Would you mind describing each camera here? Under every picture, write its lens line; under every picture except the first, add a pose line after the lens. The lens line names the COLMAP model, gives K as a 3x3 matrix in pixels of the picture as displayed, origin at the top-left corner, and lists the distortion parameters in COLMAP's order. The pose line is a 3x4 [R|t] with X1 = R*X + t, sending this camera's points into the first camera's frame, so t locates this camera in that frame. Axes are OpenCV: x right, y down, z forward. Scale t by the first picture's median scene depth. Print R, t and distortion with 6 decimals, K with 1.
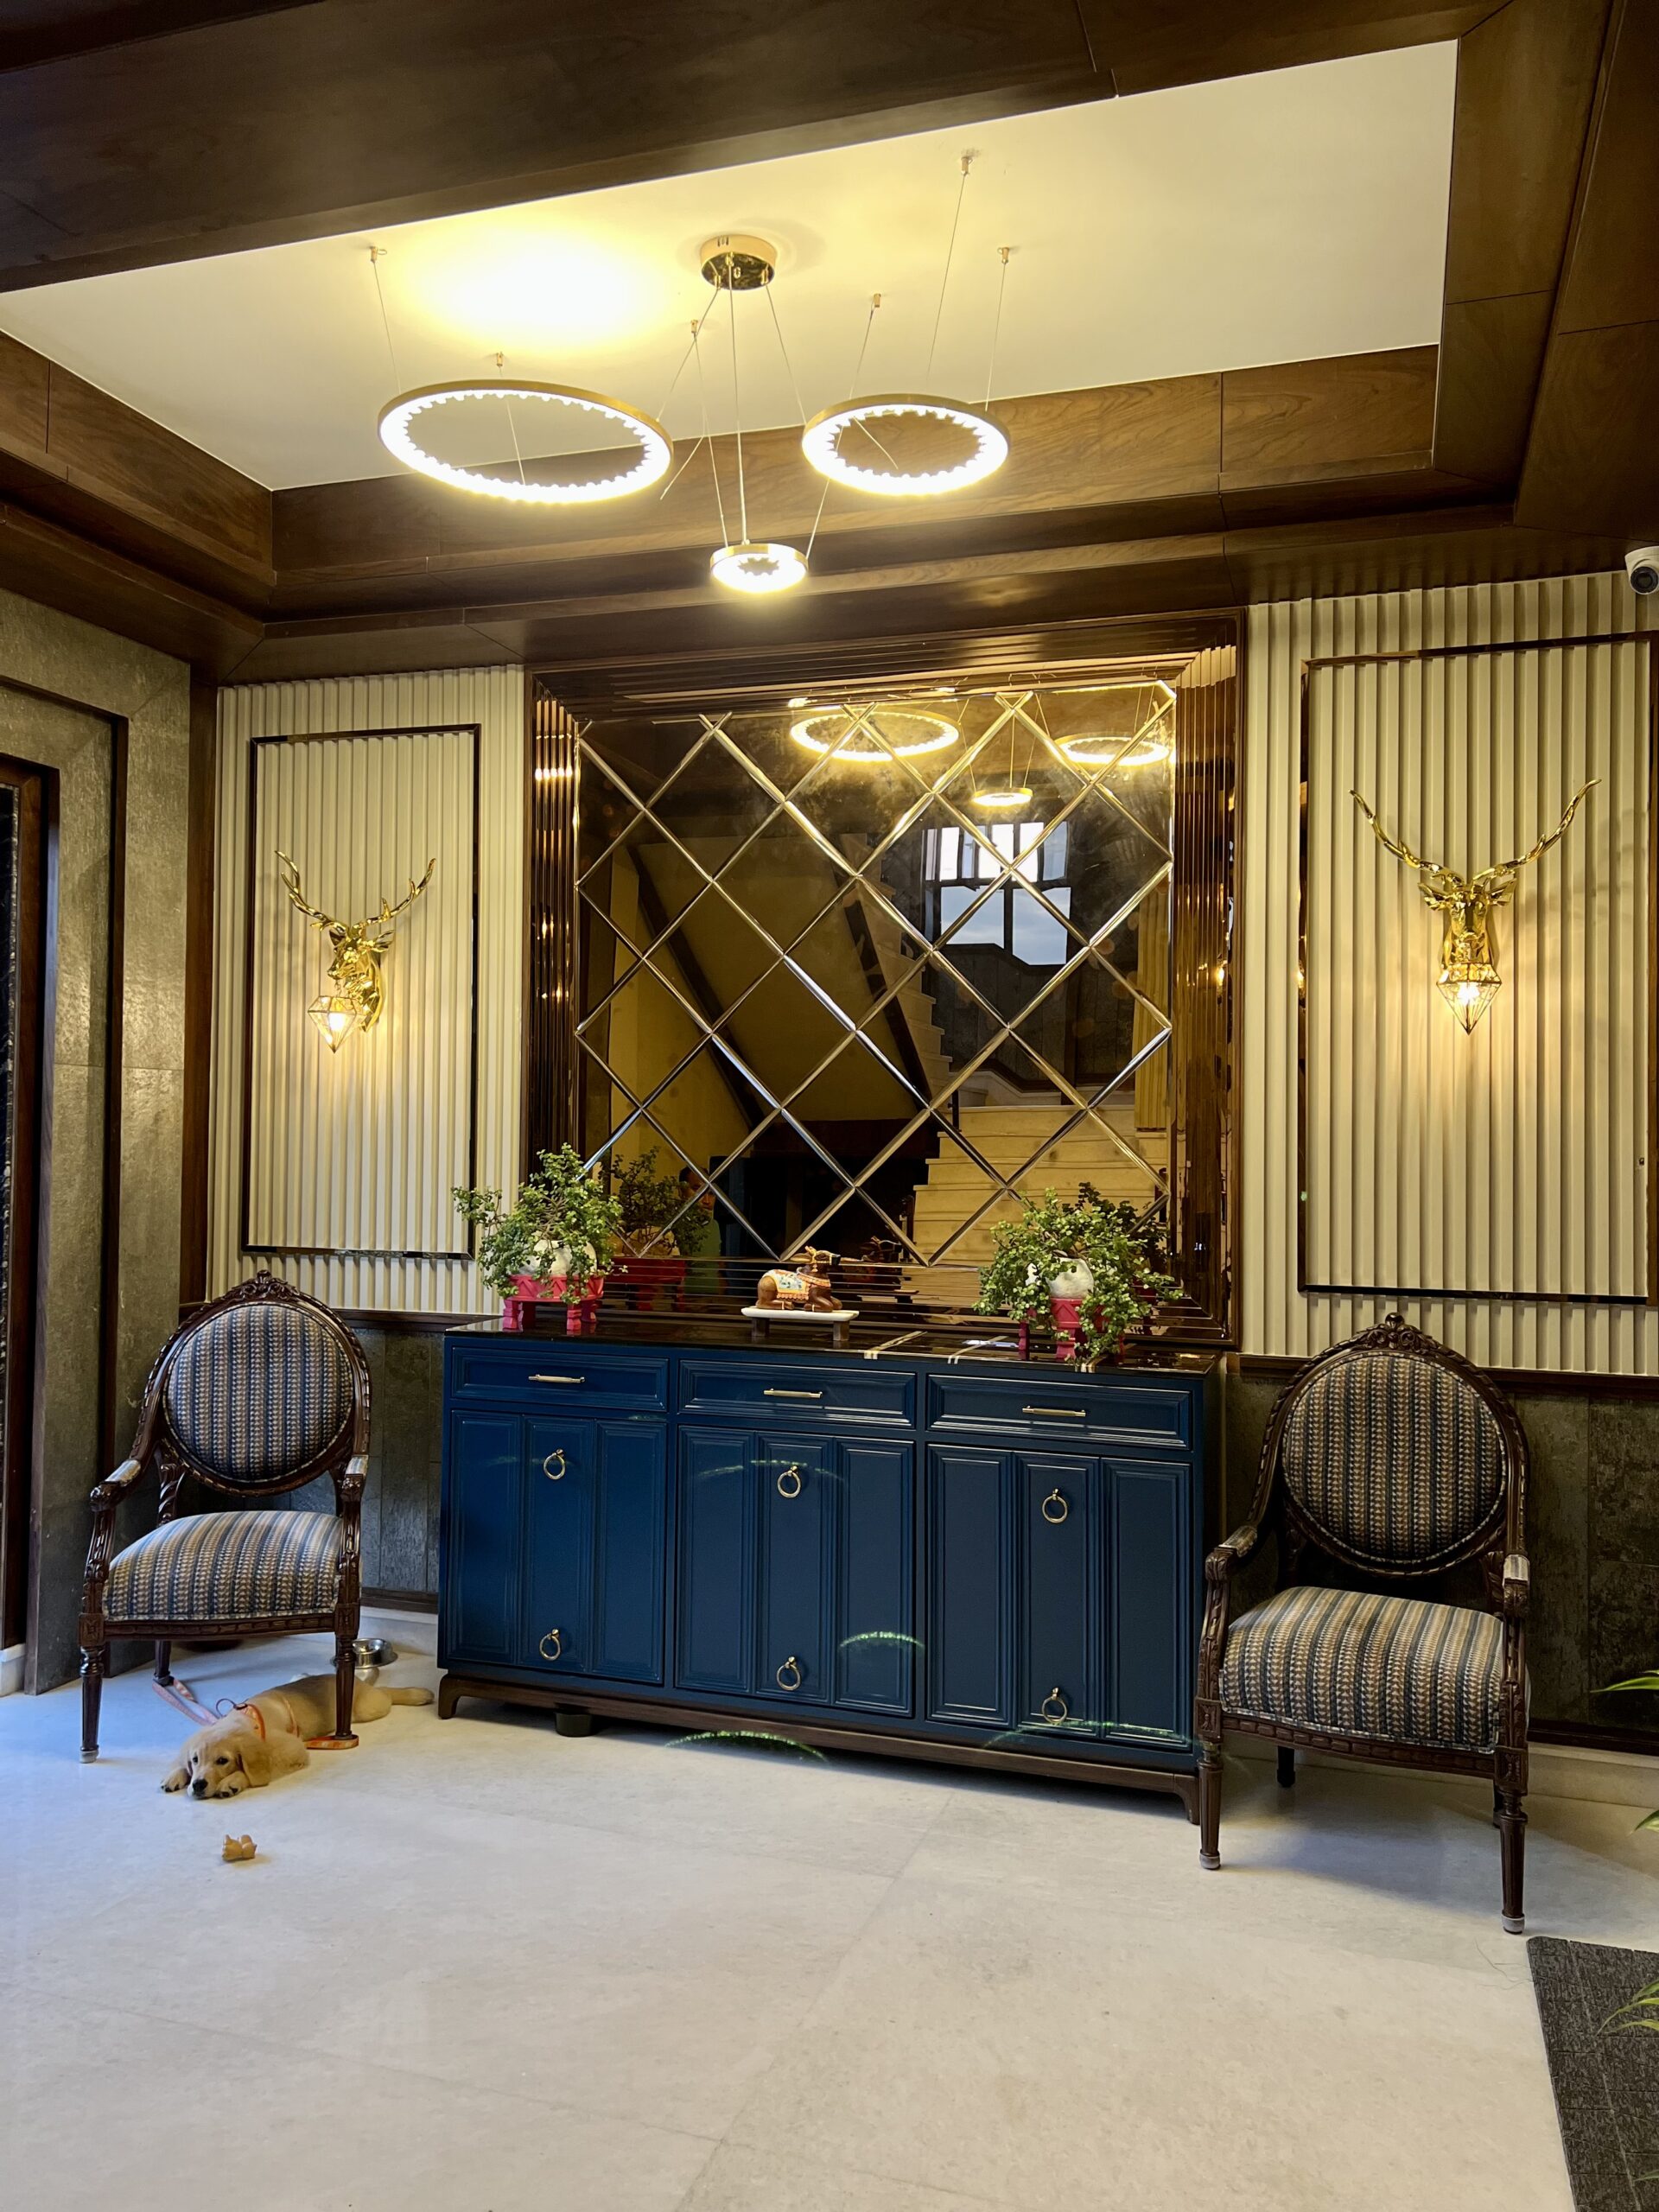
lens RADIAL K [[1676.6, 0, 829.5], [0, 1676.6, 1106.0], [0, 0, 1]] dist [0.092091, -0.169168]
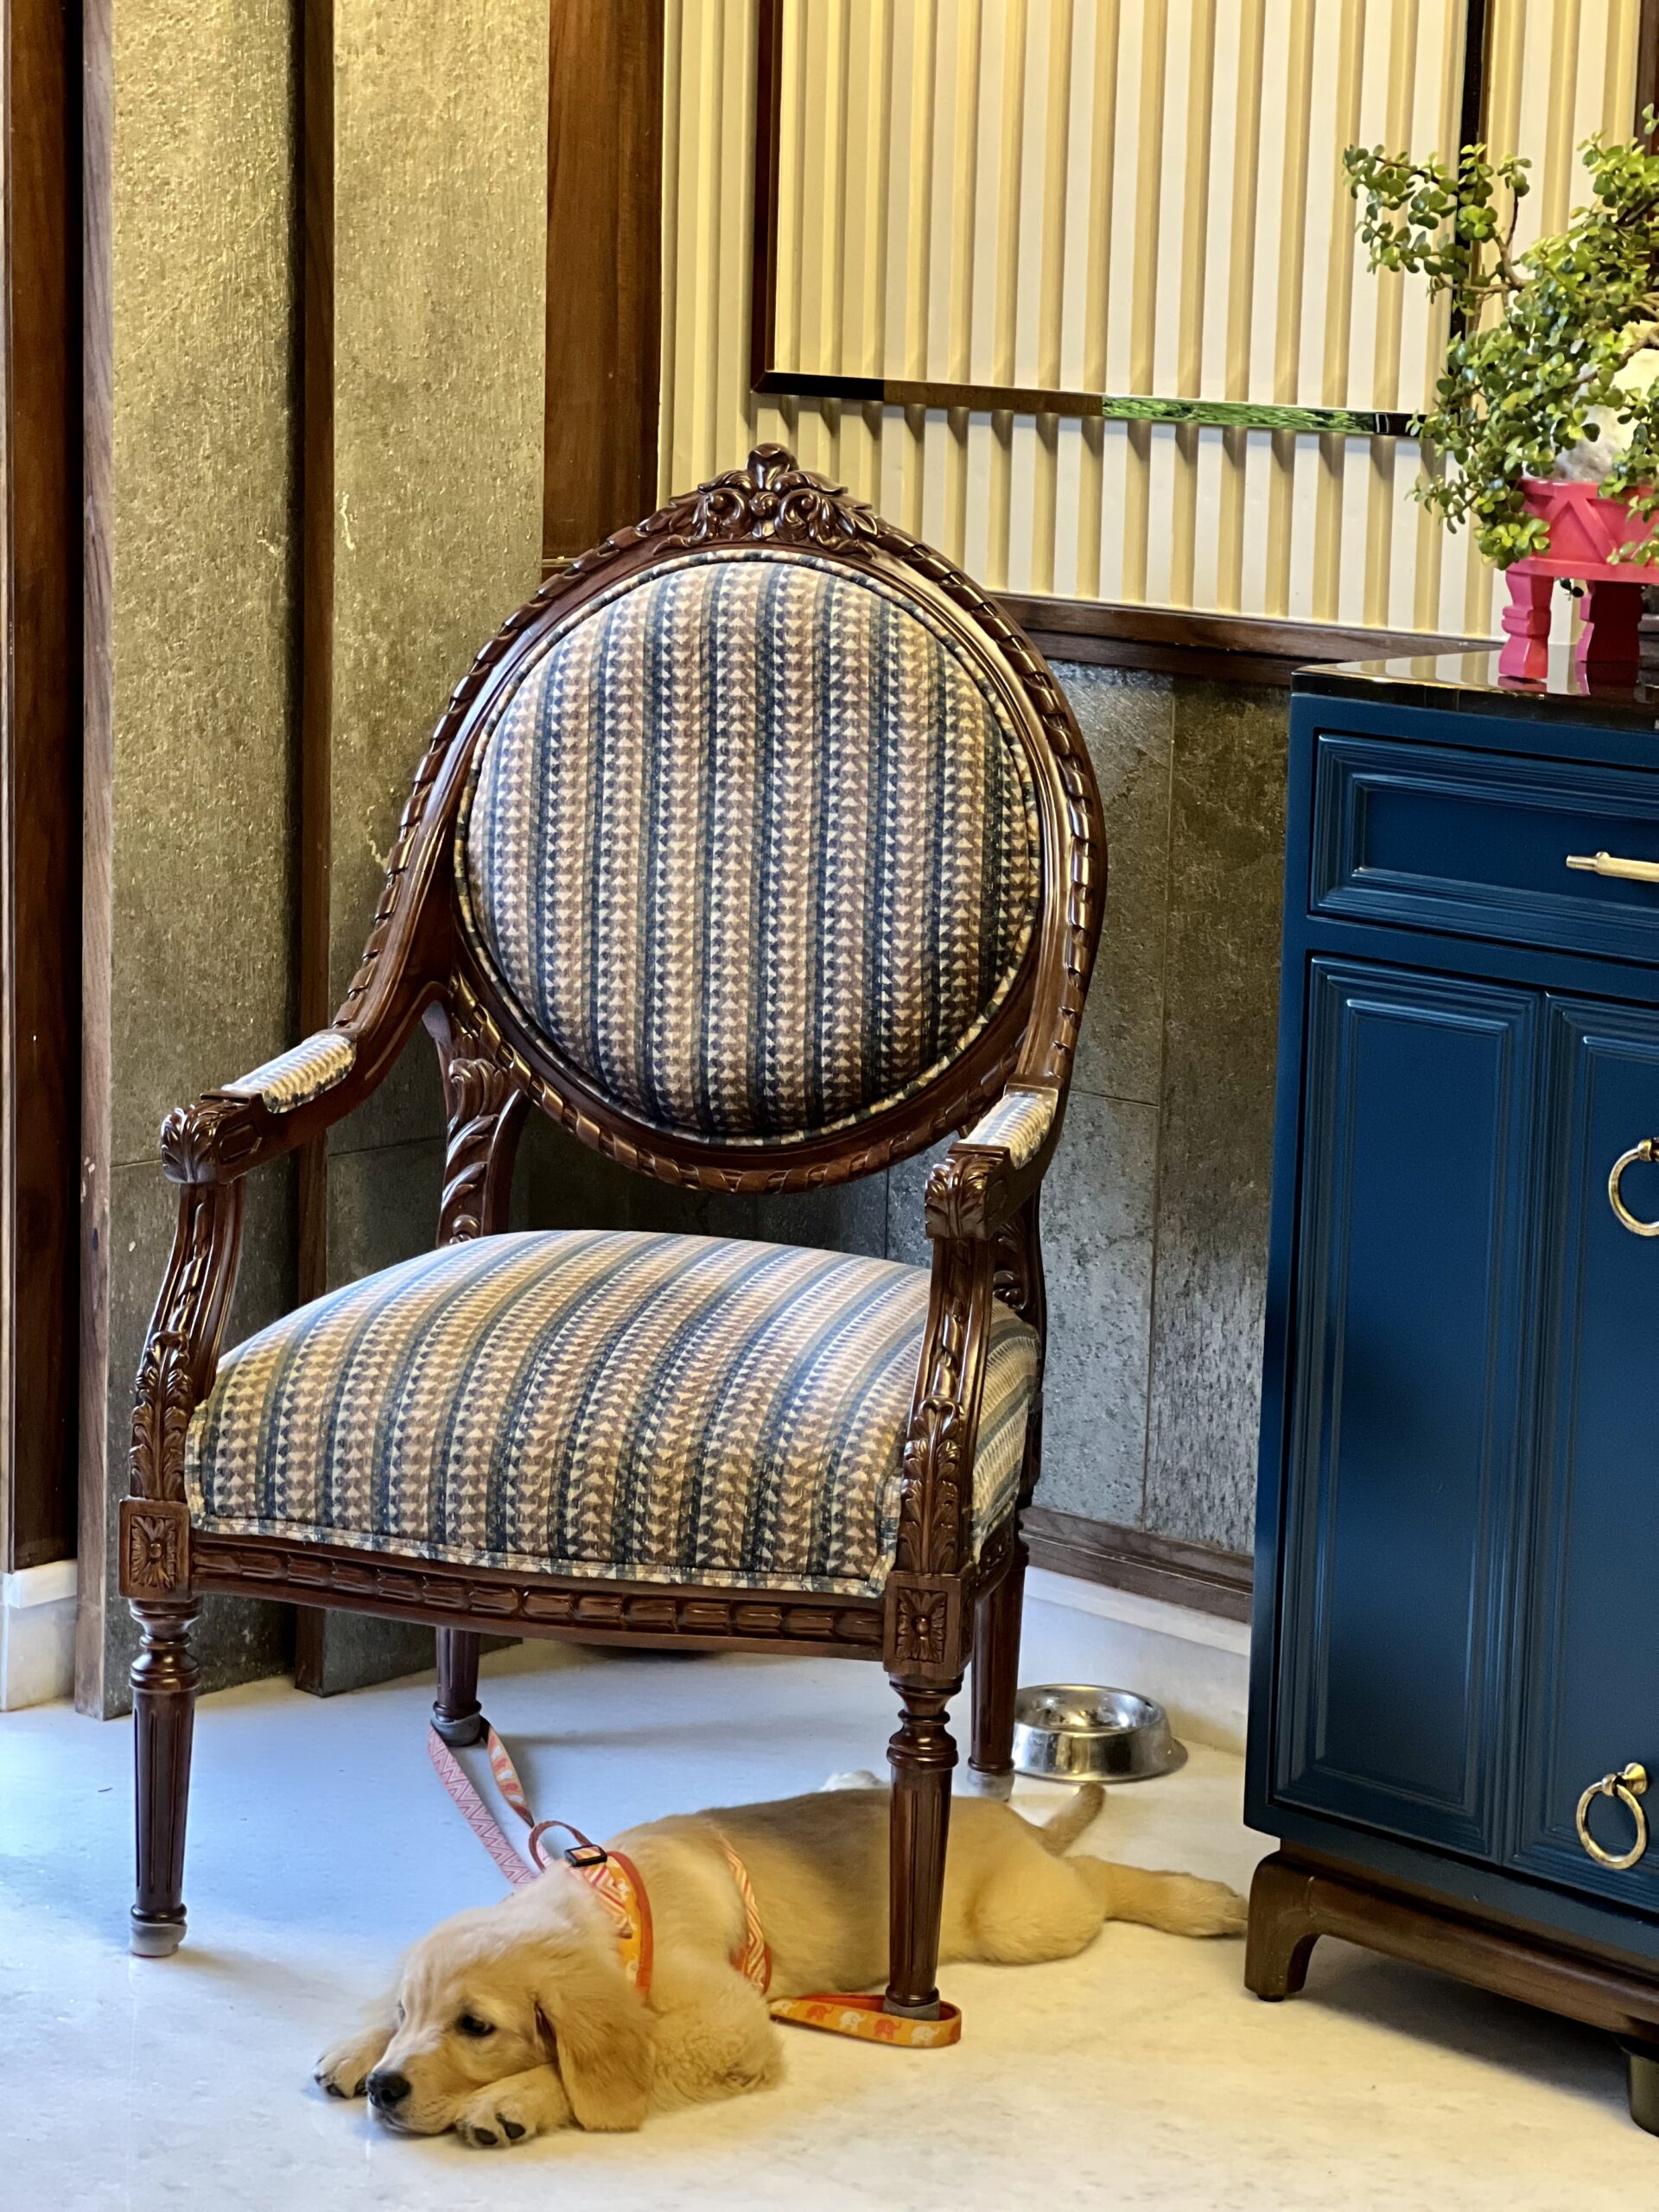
lens RADIAL K [[4973.2, 0, 832.5], [0, 4973.2, 1050.6], [0, 0, 1]] dist [-0.096394, 3.271235]
pose [[0.909954, 0.084858, -0.405934, 0.038758], [-0.010076, 0.983076, 0.182921, 0.045964], [0.414587, -0.162360, 0.895409, 0.229940]]
